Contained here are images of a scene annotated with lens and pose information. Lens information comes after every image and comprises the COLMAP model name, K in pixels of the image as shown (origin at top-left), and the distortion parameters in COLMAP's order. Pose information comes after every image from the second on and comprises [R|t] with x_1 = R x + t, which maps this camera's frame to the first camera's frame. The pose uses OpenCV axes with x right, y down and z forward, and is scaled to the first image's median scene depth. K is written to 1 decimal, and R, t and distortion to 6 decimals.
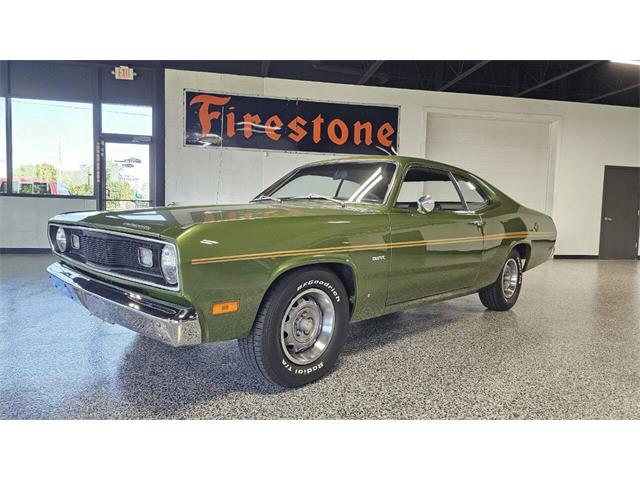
lens RADIAL K [[423.6, 0, 318.5], [0, 423.6, 243.0], [0, 0, 1]] dist [0.006451, 0.000746]
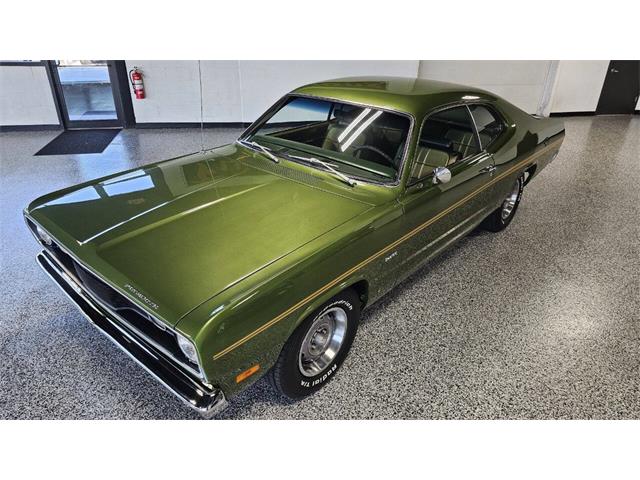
lens RADIAL K [[423.6, 0, 318.5], [0, 423.6, 243.0], [0, 0, 1]] dist [0.006451, 0.000746]
pose [[0.998139, -0.040077, 0.045962, -0.068091], [0.017206, 0.908178, 0.418230, -0.421981], [-0.058503, -0.416661, 0.907178, 0.170344]]
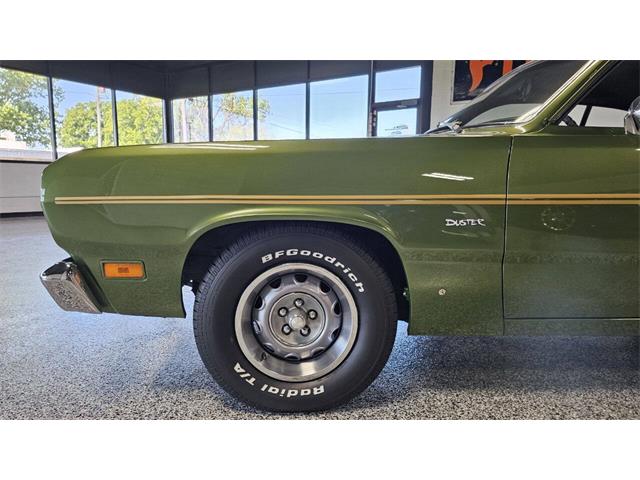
lens RADIAL K [[423.6, 0, 318.5], [0, 423.6, 243.0], [0, 0, 1]] dist [0.006451, 0.000746]
pose [[0.726669, 0.076916, -0.682668, 0.393492], [-0.038374, 0.996706, 0.071452, 0.032958], [0.685915, -0.025725, 0.727227, 0.547406]]
